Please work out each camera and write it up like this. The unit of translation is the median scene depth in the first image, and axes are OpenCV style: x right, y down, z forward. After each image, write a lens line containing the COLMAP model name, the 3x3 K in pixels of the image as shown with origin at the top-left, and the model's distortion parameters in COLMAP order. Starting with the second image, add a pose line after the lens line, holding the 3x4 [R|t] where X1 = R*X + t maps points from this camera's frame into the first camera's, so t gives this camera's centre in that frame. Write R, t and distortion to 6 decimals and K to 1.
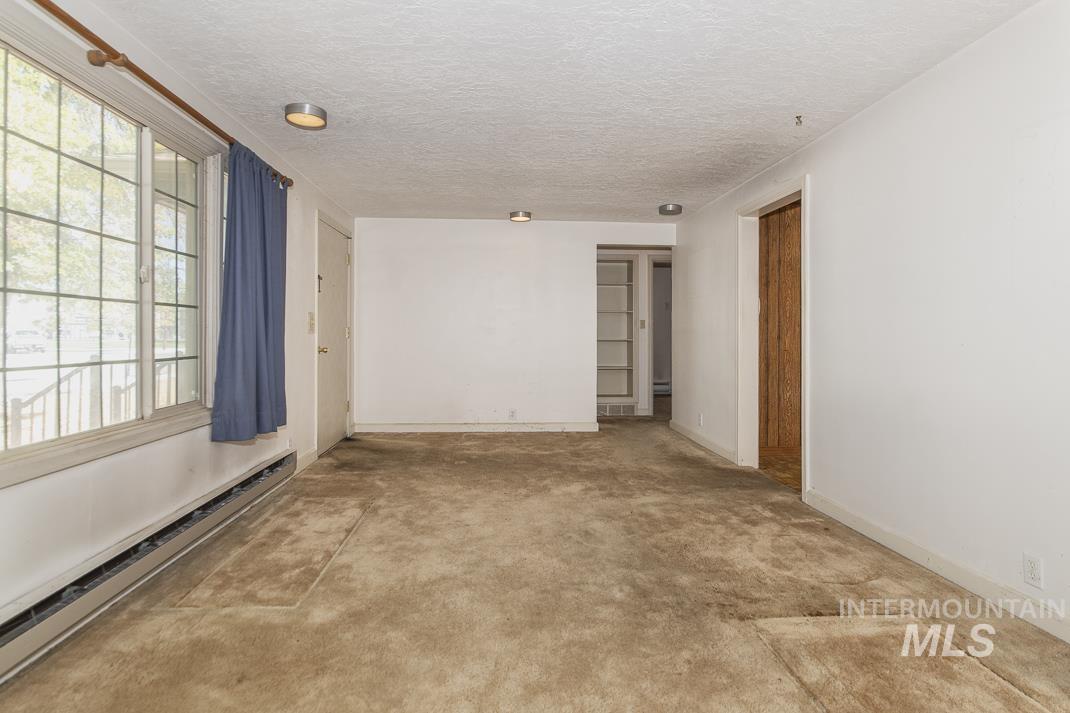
lens RADIAL K [[541.6, 0, 535.2], [0, 541.6, 336.8], [0, 0, 1]] dist [-0.004886, -0.000683]
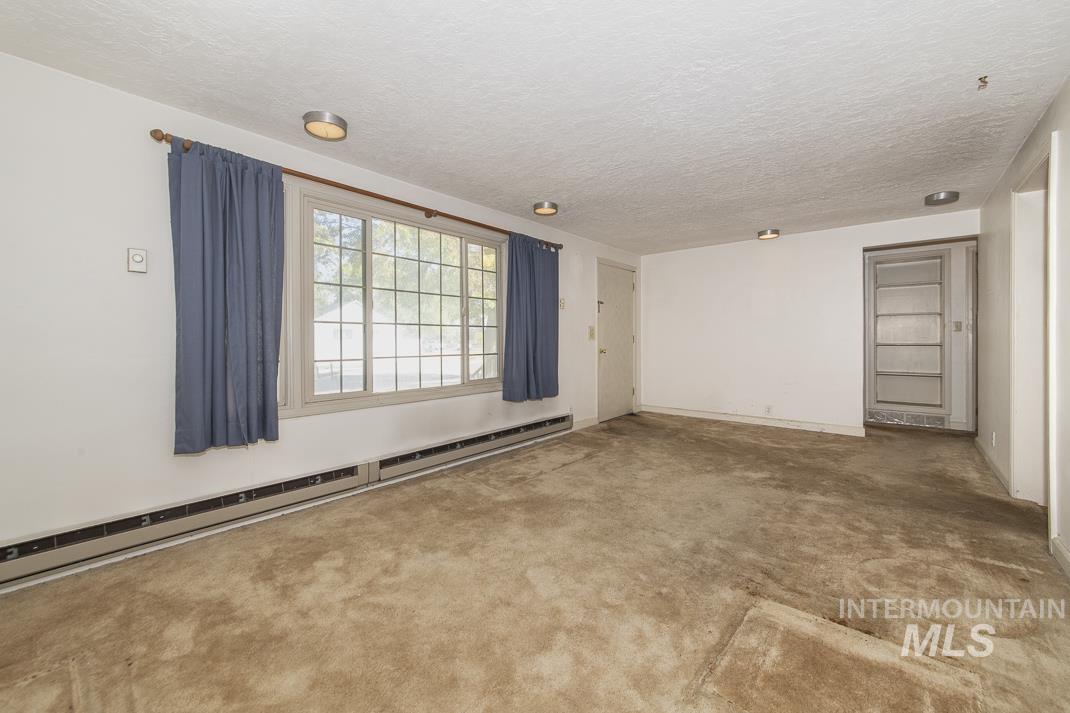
lens RADIAL K [[431.1, 0, 533.6], [0, 431.1, 344.7], [0, 0, 1]] dist [0.001730, 0.000221]
pose [[0.715697, 0.001285, -0.698409, 0.457137], [0.004416, 0.999970, 0.006365, -0.001794], [0.698397, -0.007640, 0.715670, 0.030545]]
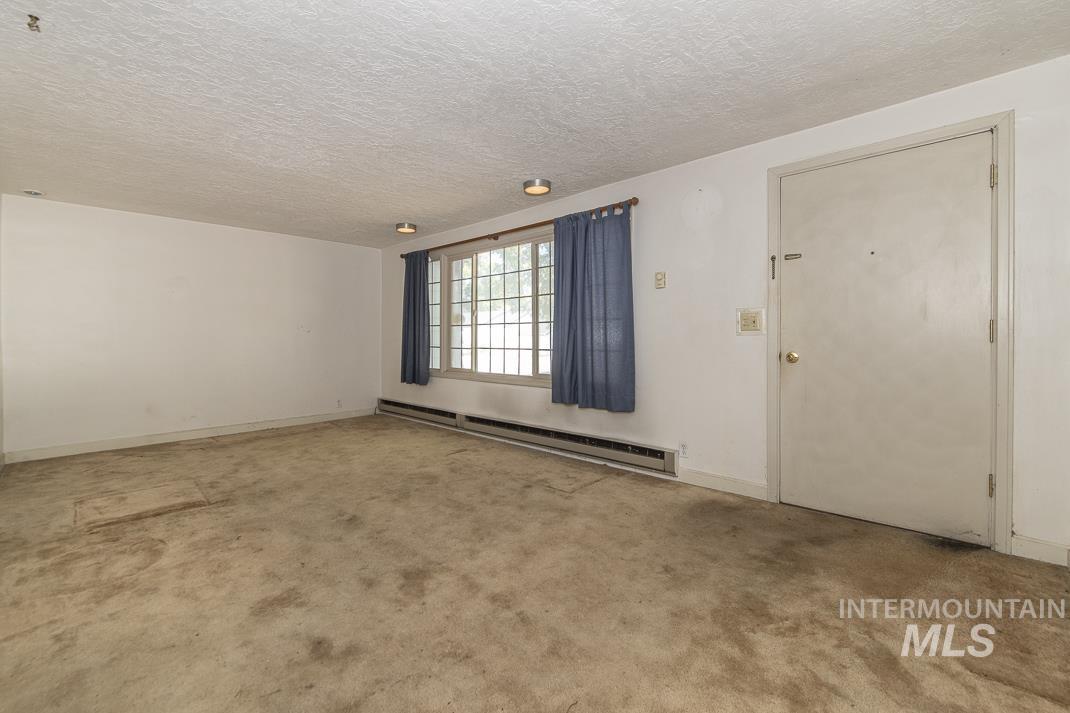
lens RADIAL K [[413.4, 0, 536.8], [0, 413.4, 335.7], [0, 0, 1]] dist [0.000396, 0.000037]
pose [[-0.706641, 0.008571, -0.707520, 0.350241], [0.007806, 0.999960, 0.004318, -0.014083], [0.707529, -0.002472, -0.706680, 1.748284]]
